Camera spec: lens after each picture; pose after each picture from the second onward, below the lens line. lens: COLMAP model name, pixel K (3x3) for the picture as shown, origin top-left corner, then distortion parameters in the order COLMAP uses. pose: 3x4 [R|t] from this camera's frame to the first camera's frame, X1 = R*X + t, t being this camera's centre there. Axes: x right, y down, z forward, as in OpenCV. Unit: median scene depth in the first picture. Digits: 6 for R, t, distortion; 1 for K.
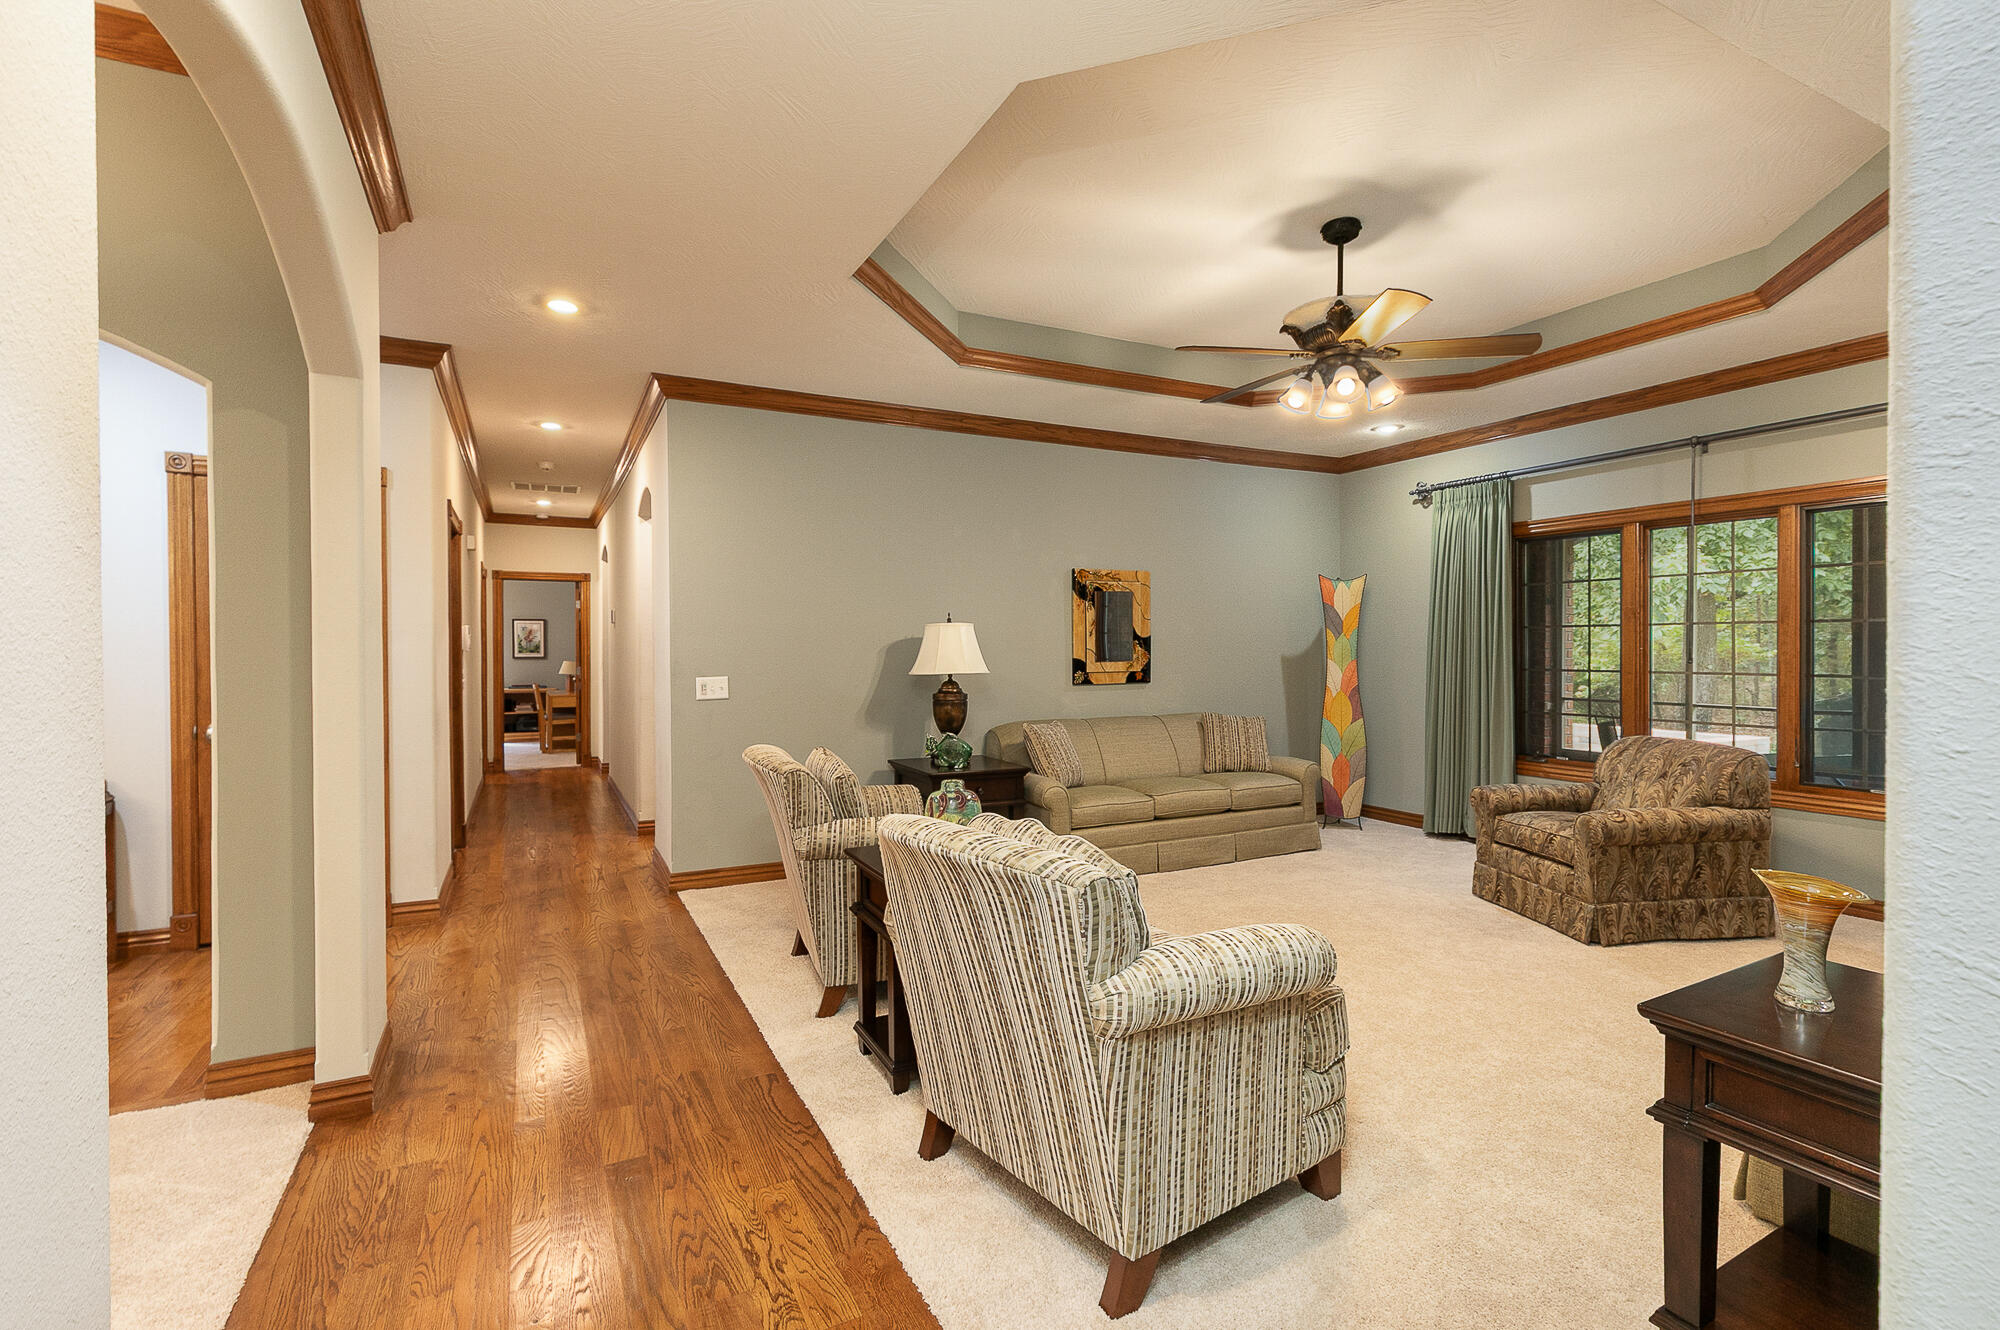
lens RADIAL K [[912.5, 0, 1002.3], [0, 912.5, 664.9], [0, 0, 1]] dist [0.008104, -0.000511]
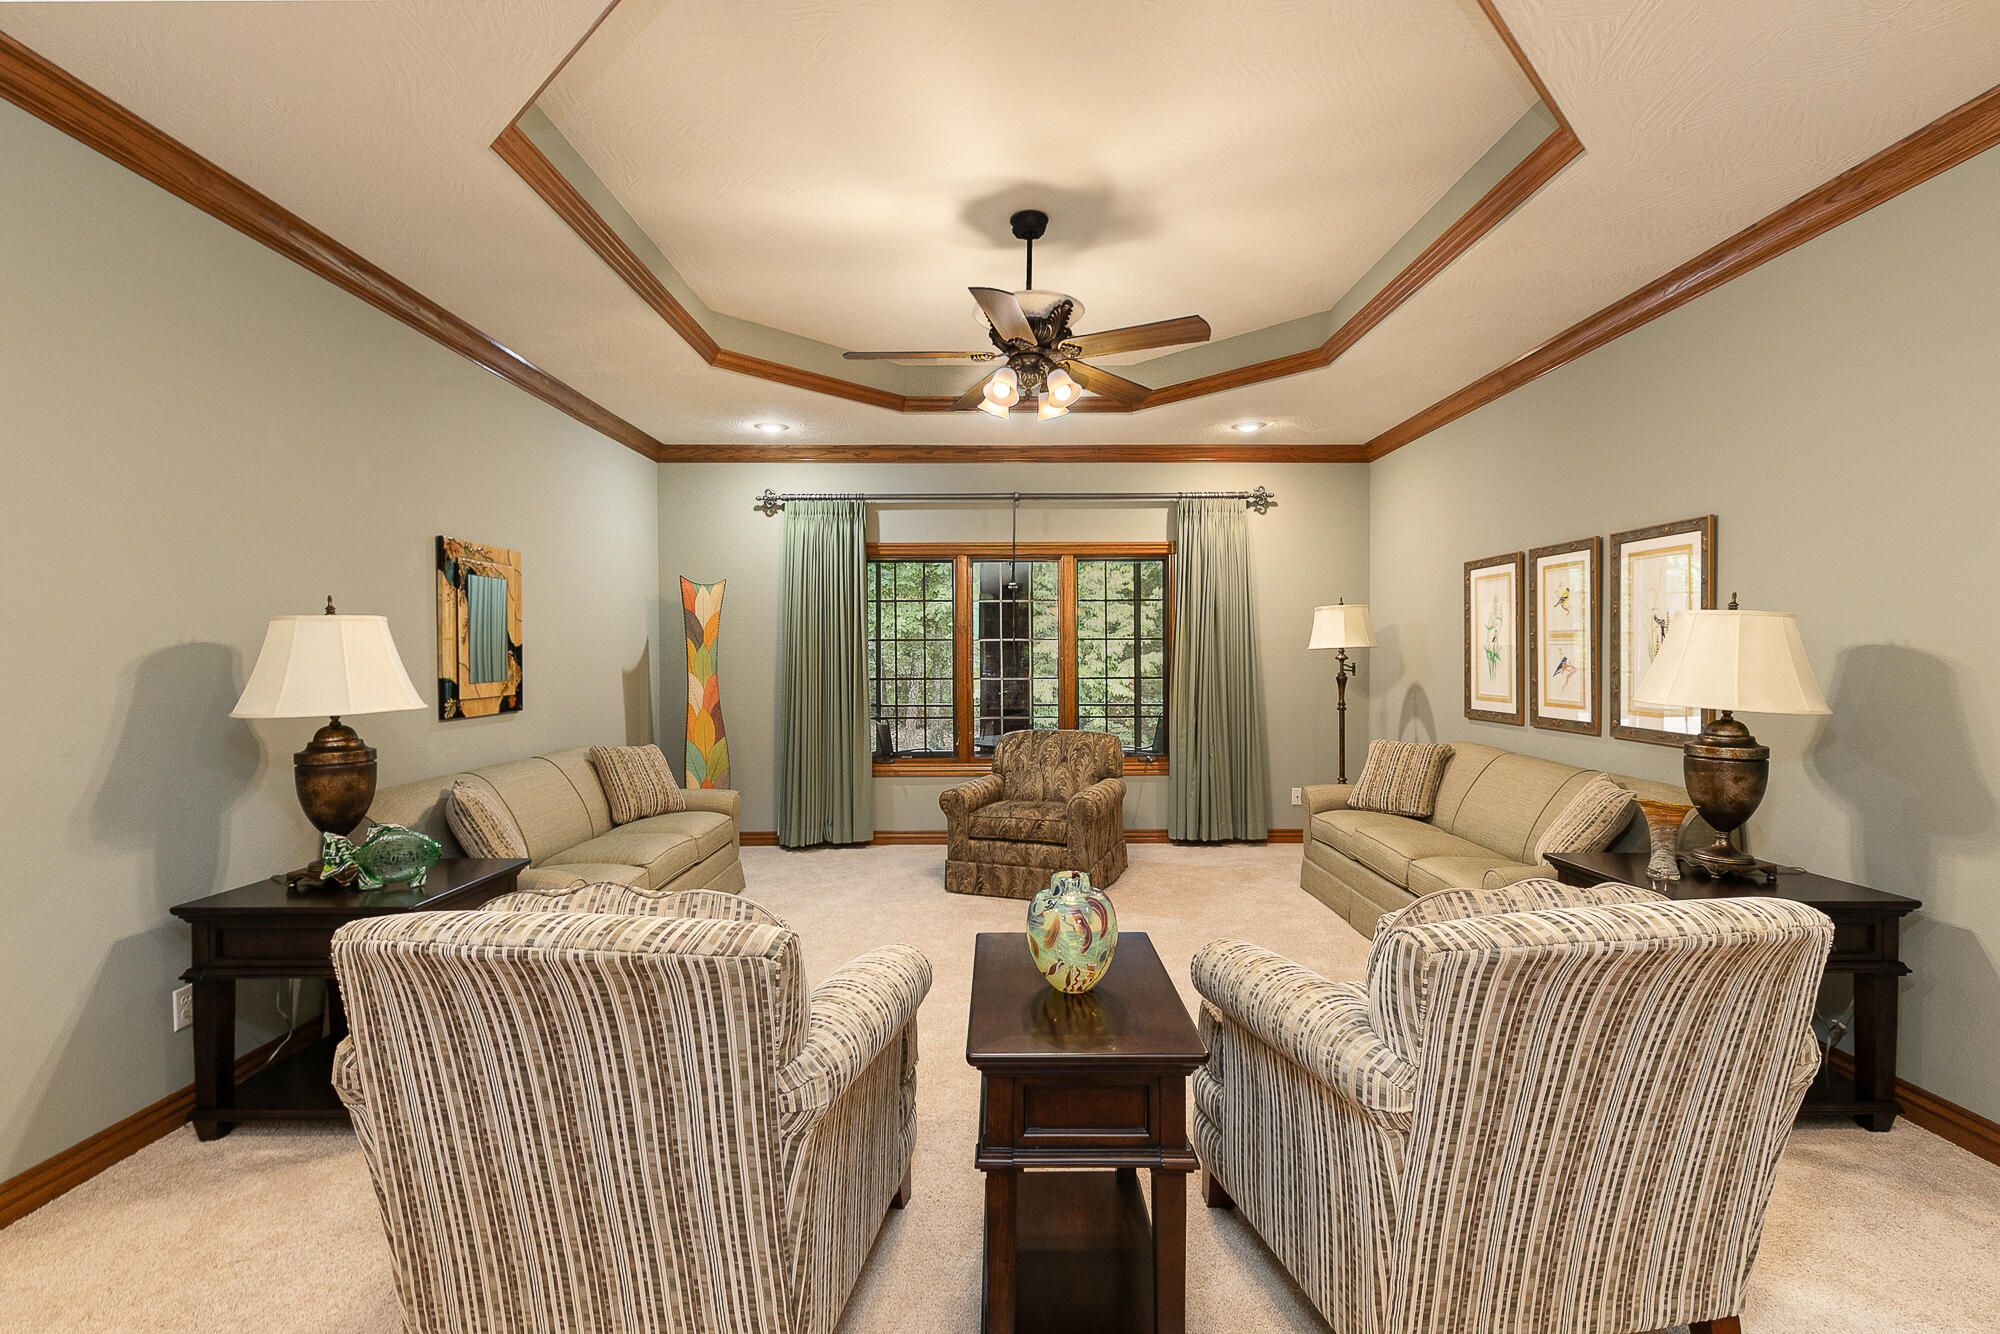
lens RADIAL K [[897.3, 0, 999.0], [0, 897.3, 672.5], [0, 0, 1]] dist [-0.000568, -0.000668]
pose [[0.449764, -0.016499, 0.892995, -0.340515], [0.021163, 0.999746, 0.007812, -0.008904], [-0.892897, 0.015385, 0.449998, 0.424355]]
